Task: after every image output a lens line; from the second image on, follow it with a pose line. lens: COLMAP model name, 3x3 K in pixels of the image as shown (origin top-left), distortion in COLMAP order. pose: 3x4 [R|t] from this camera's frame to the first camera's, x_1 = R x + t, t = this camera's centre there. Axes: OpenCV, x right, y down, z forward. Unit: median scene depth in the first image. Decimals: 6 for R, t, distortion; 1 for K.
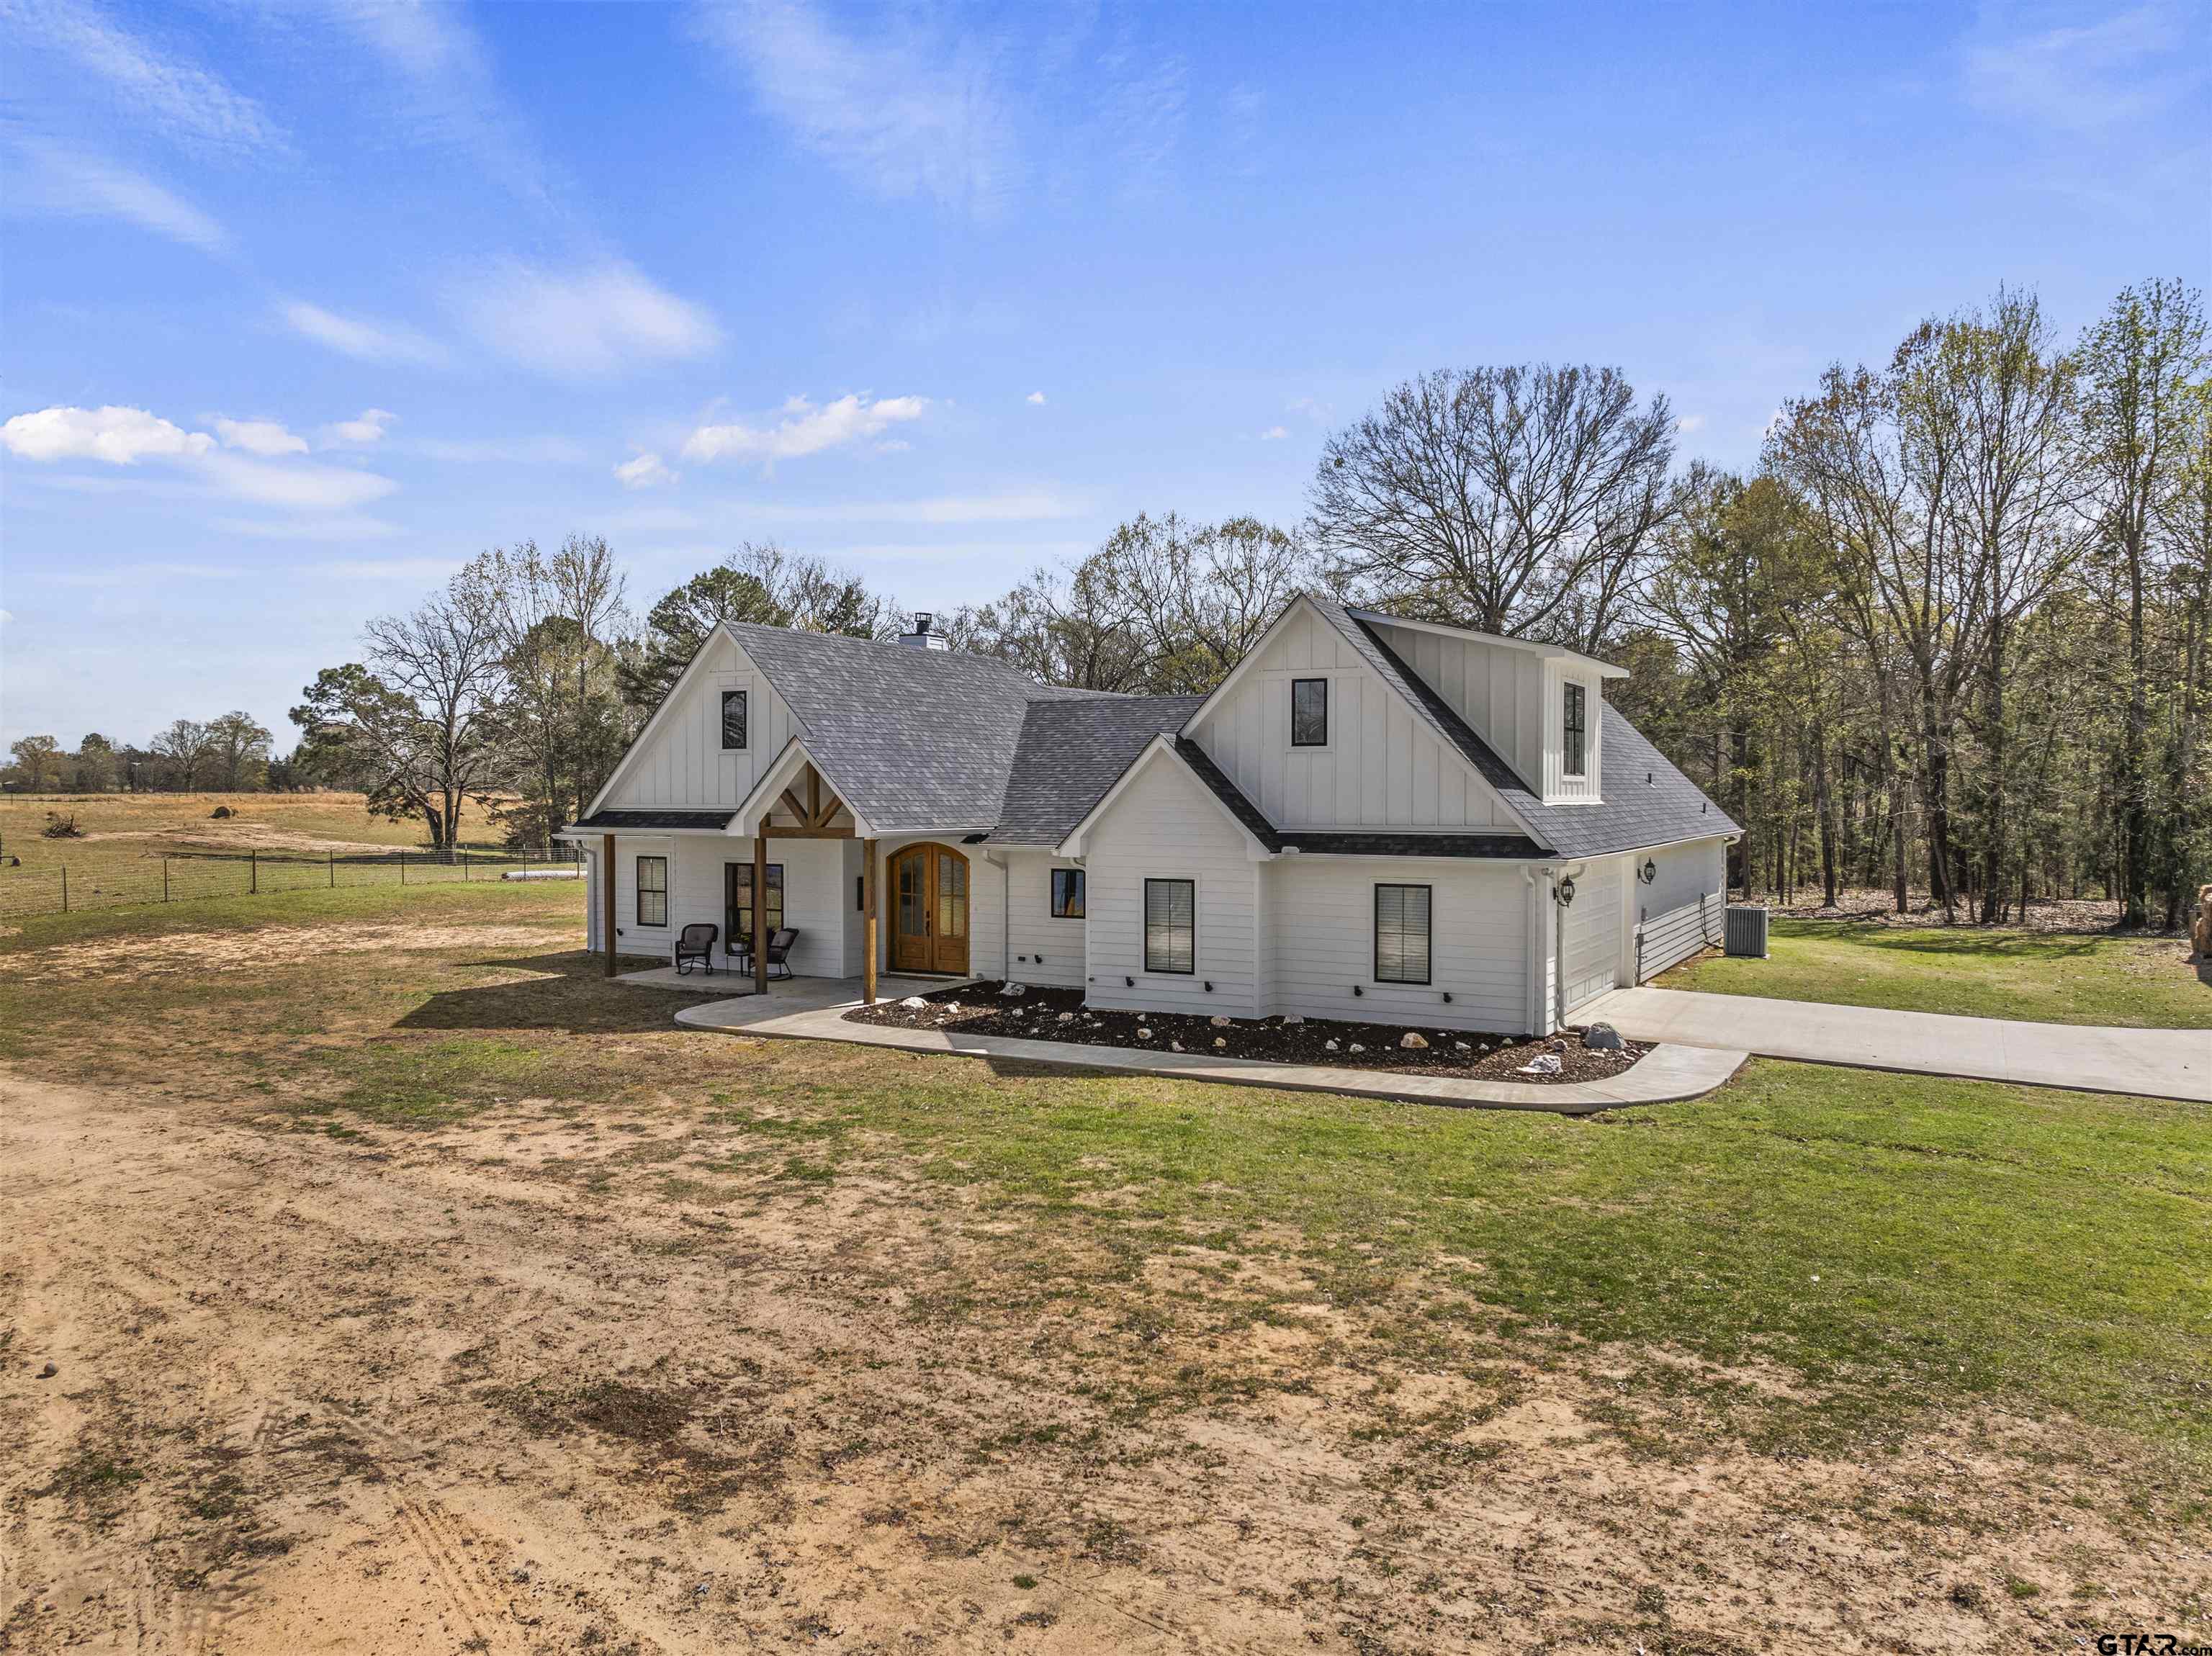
lens RADIAL K [[1595.1, 0, 1106.0], [0, 1595.1, 828.0], [0, 0, 1]] dist [-0.056978, 0.023392]
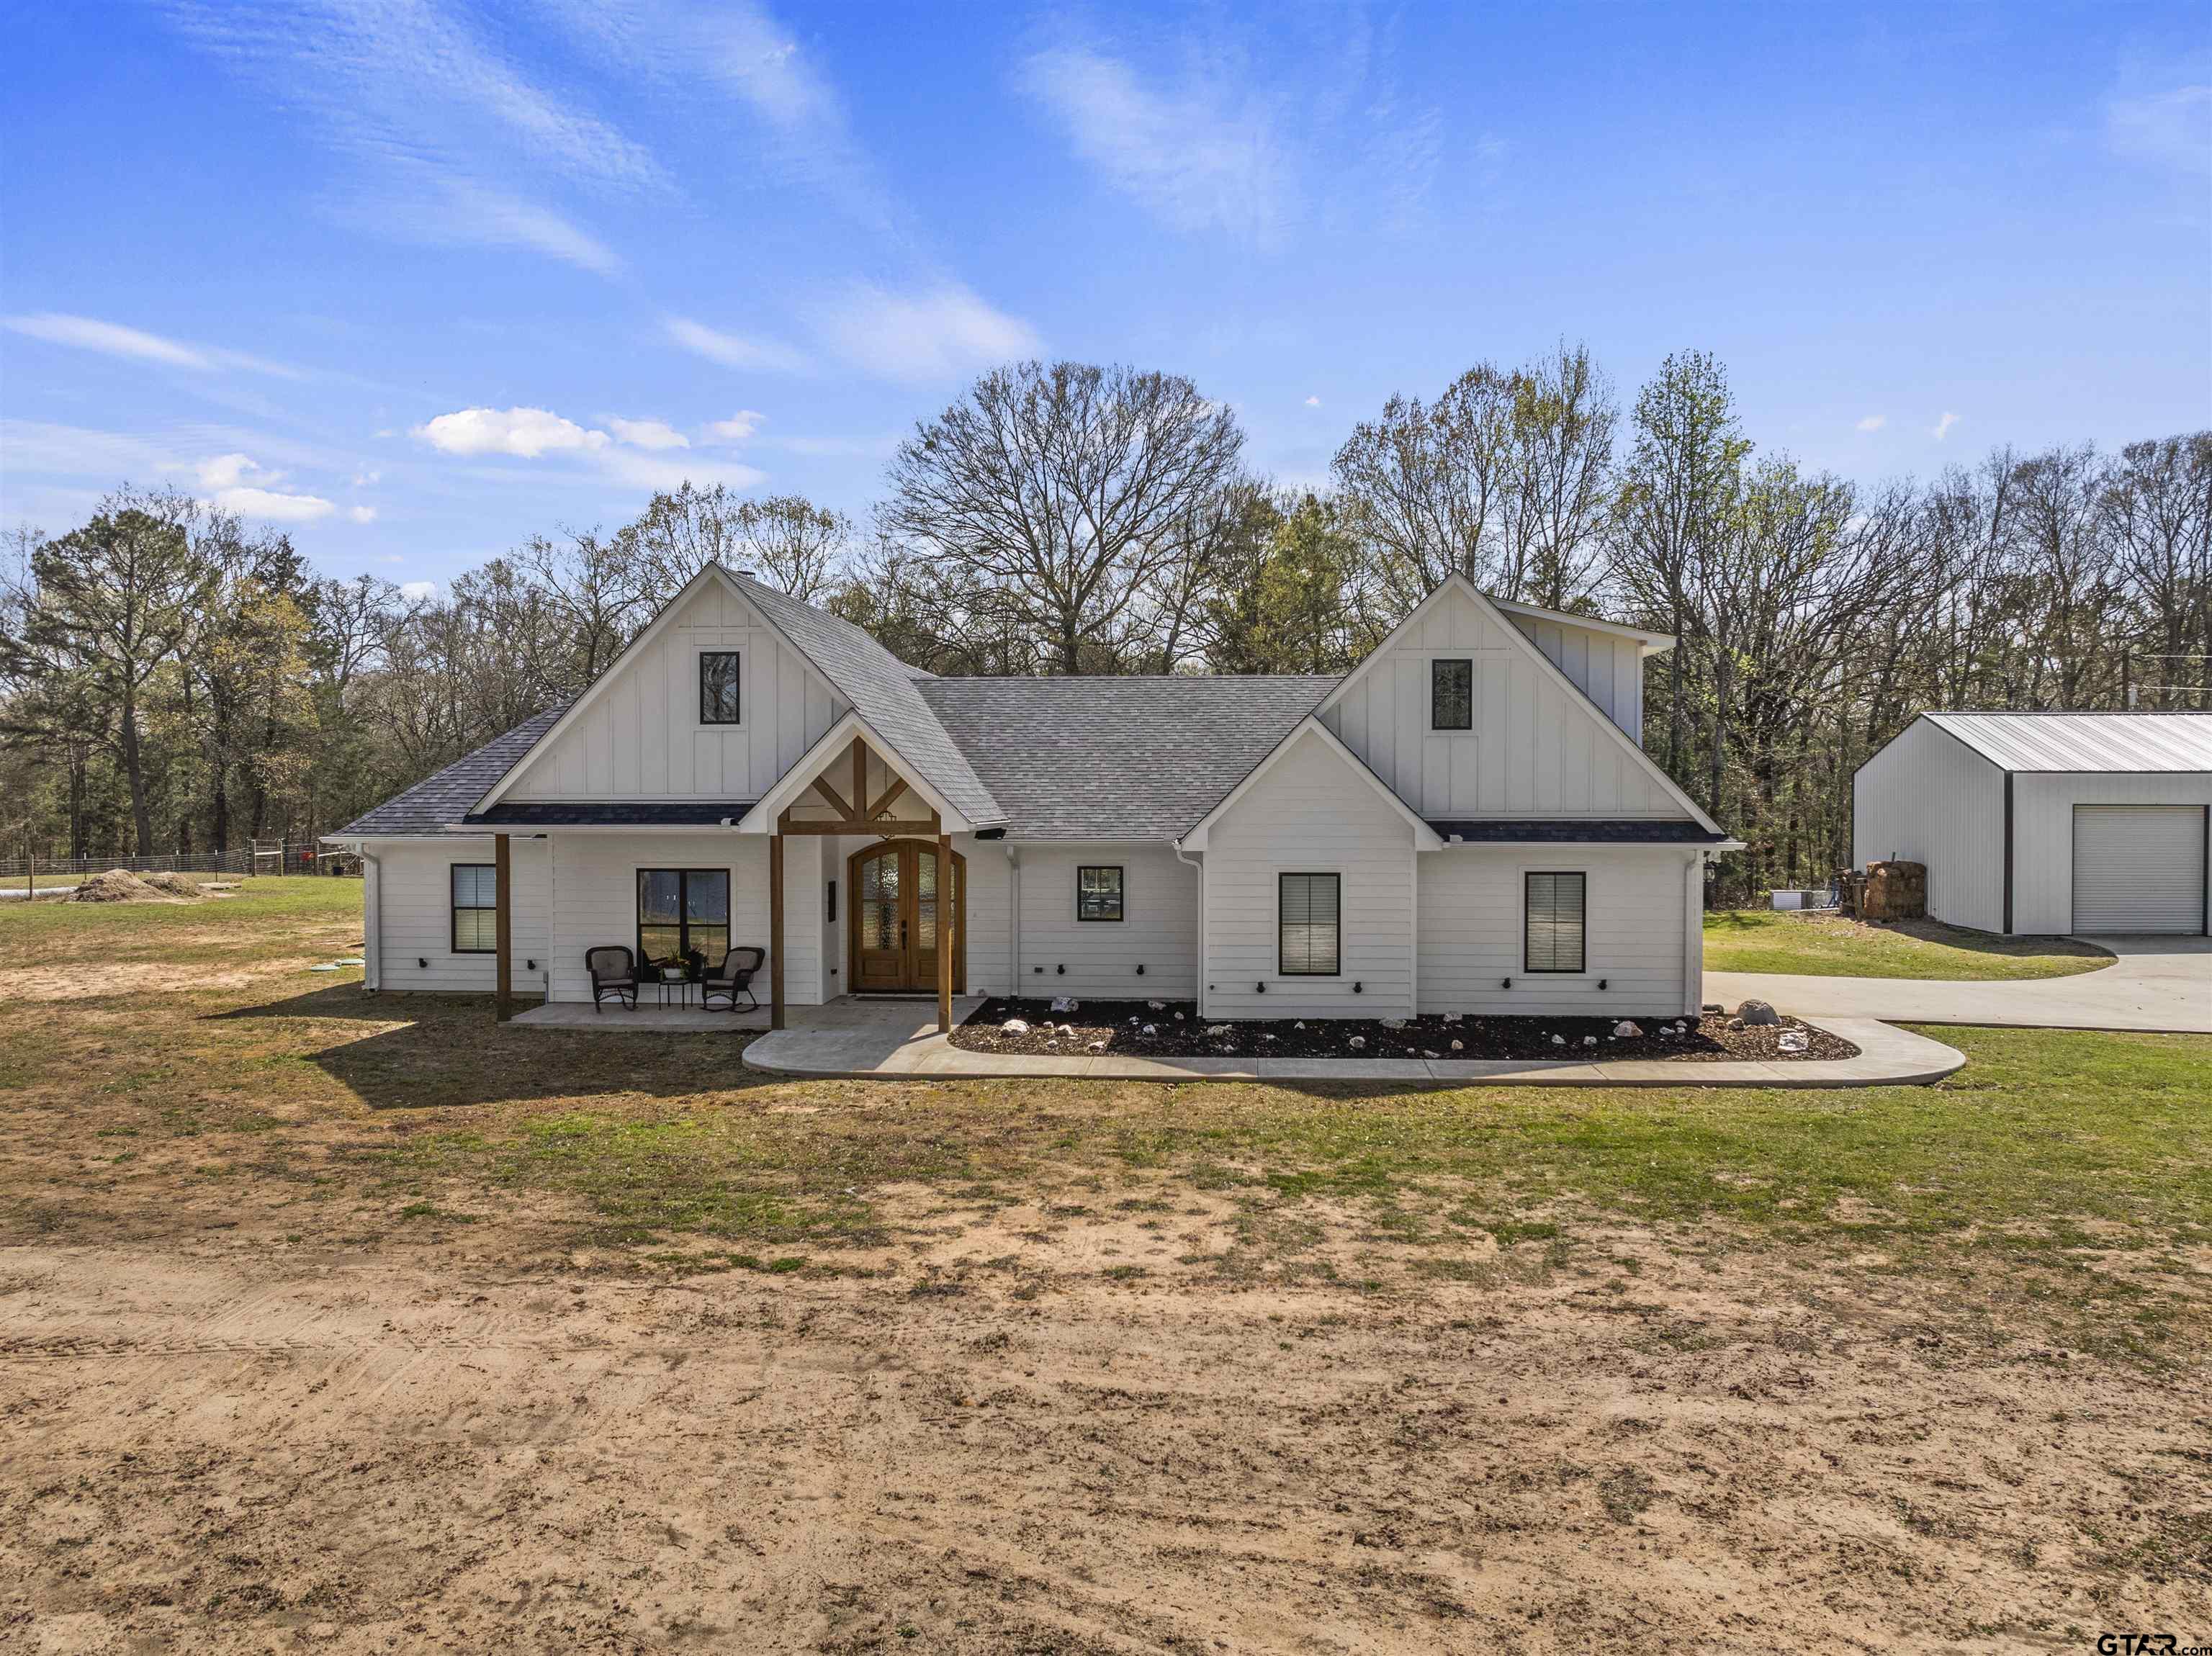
lens RADIAL K [[1595.1, 0, 1106.0], [0, 1595.1, 828.0], [0, 0, 1]] dist [-0.056978, 0.023392]
pose [[0.898997, -0.009739, 0.437846, -0.779418], [0.010358, 0.999946, 0.000976, 0.006935], [-0.437832, 0.003658, 0.899050, 0.380132]]
